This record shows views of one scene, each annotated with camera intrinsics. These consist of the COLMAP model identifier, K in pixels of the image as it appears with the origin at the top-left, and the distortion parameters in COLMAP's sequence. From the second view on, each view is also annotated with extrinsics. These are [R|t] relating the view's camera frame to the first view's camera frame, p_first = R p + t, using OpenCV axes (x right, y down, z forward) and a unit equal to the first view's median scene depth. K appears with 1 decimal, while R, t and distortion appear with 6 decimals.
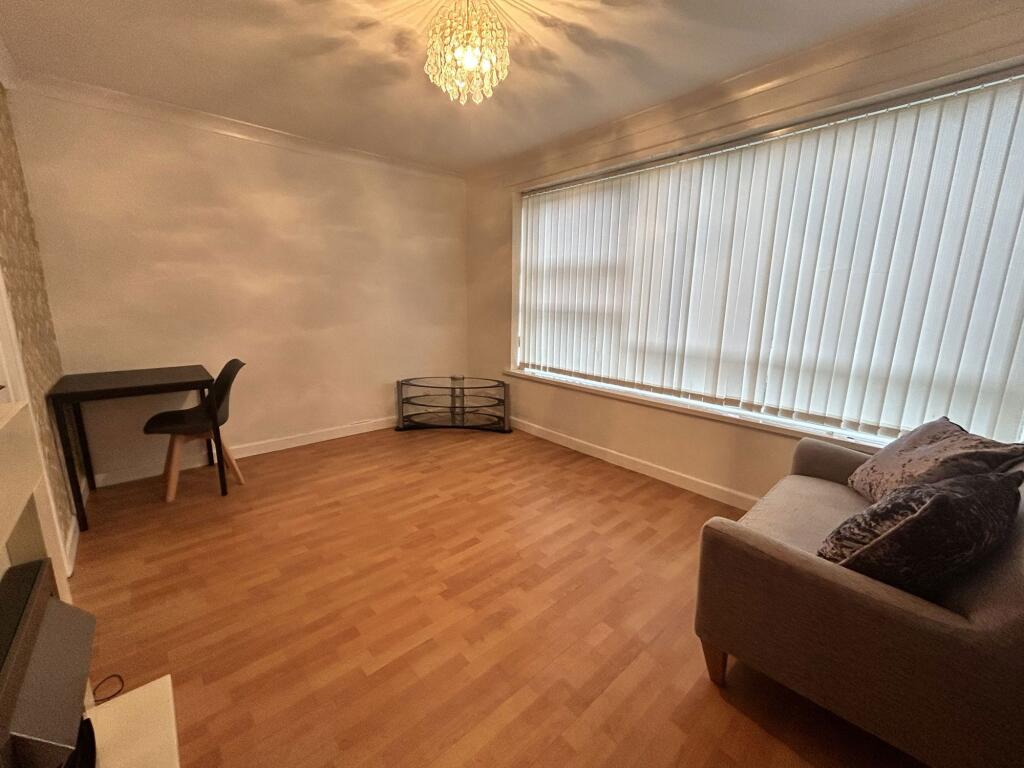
lens RADIAL K [[409.2, 0, 509.7], [0, 409.2, 381.4], [0, 0, 1]] dist [-0.000683, -0.000166]
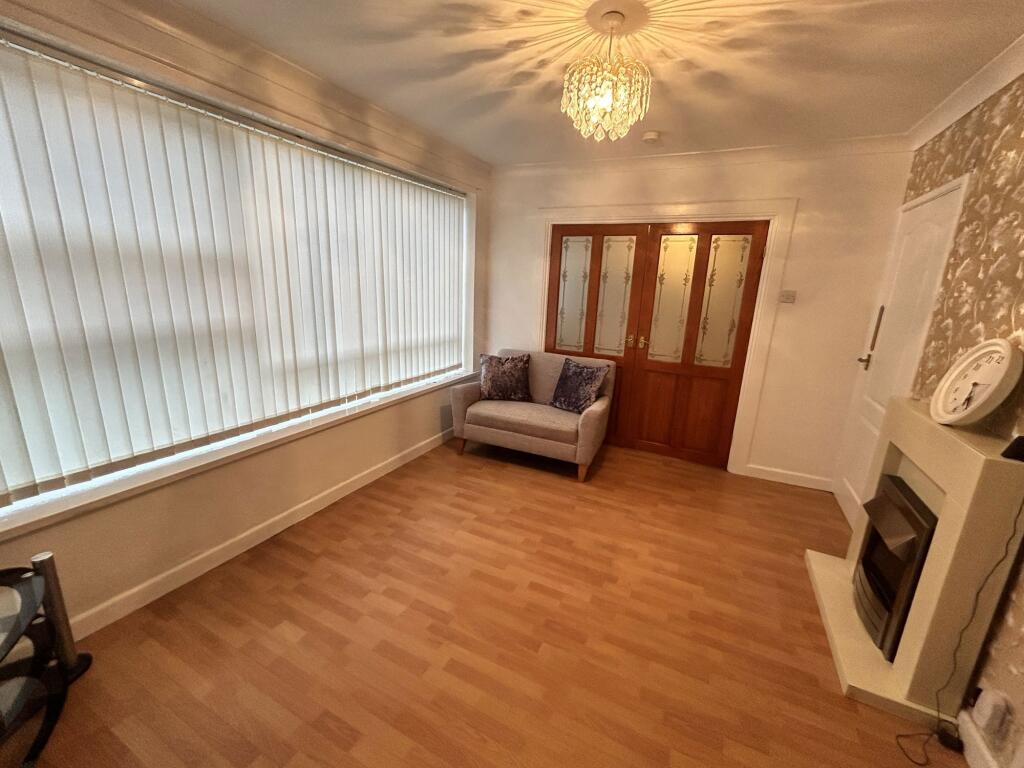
lens RADIAL K [[409.2, 0, 509.7], [0, 409.2, 381.4], [0, 0, 1]] dist [-0.000683, -0.000166]
pose [[-0.359023, -0.250235, 0.899158, -0.627754], [0.139966, 0.938058, 0.316948, -0.282923], [-0.922774, 0.239643, -0.301760, 0.968450]]
